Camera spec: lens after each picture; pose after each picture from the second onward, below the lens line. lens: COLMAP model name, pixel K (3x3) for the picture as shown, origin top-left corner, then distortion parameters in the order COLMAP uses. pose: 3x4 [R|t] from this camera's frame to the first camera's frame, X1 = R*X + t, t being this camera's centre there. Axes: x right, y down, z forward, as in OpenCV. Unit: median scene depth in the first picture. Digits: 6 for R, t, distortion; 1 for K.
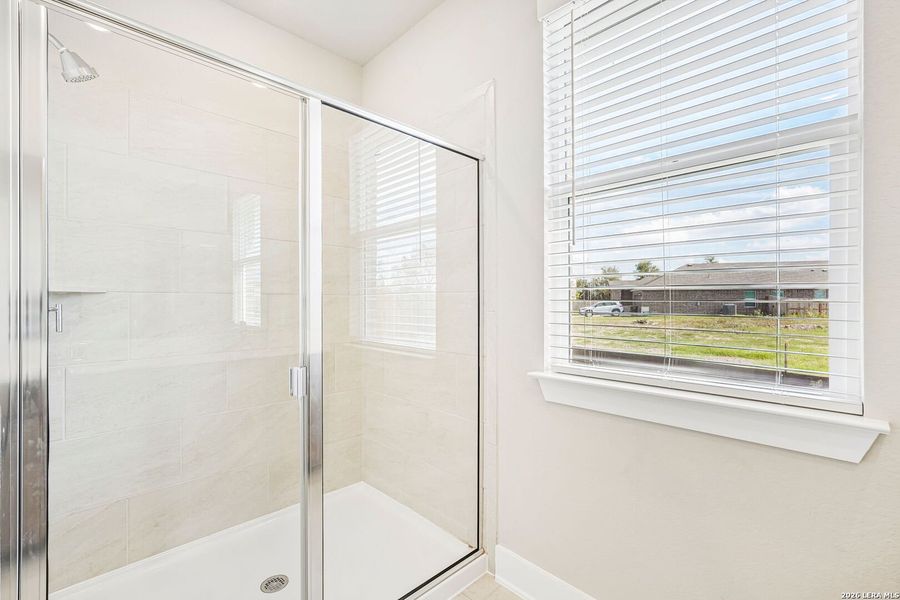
lens RADIAL K [[395.9, 0, 446.8], [0, 395.9, 301.7], [0, 0, 1]] dist [-0.002643, 0.000302]
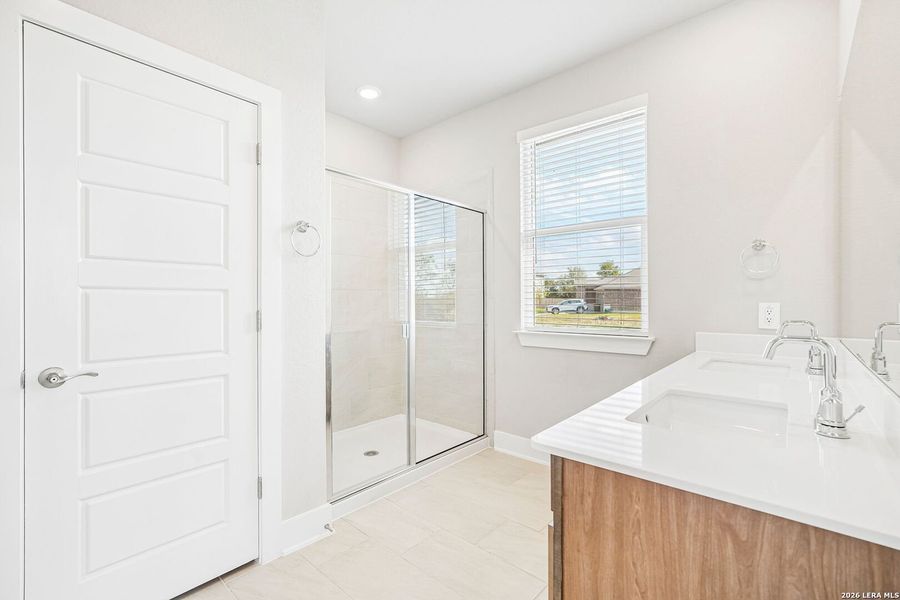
lens RADIAL K [[405.4, 0, 450.0], [0, 405.4, 300.0], [0, 0, 1]] dist [0.001791, 0.000260]
pose [[0.996269, -0.003338, 0.086241, -0.227570], [0.003552, 0.999991, -0.002323, 0.032605], [-0.086233, 0.002621, 0.996272, -0.792838]]
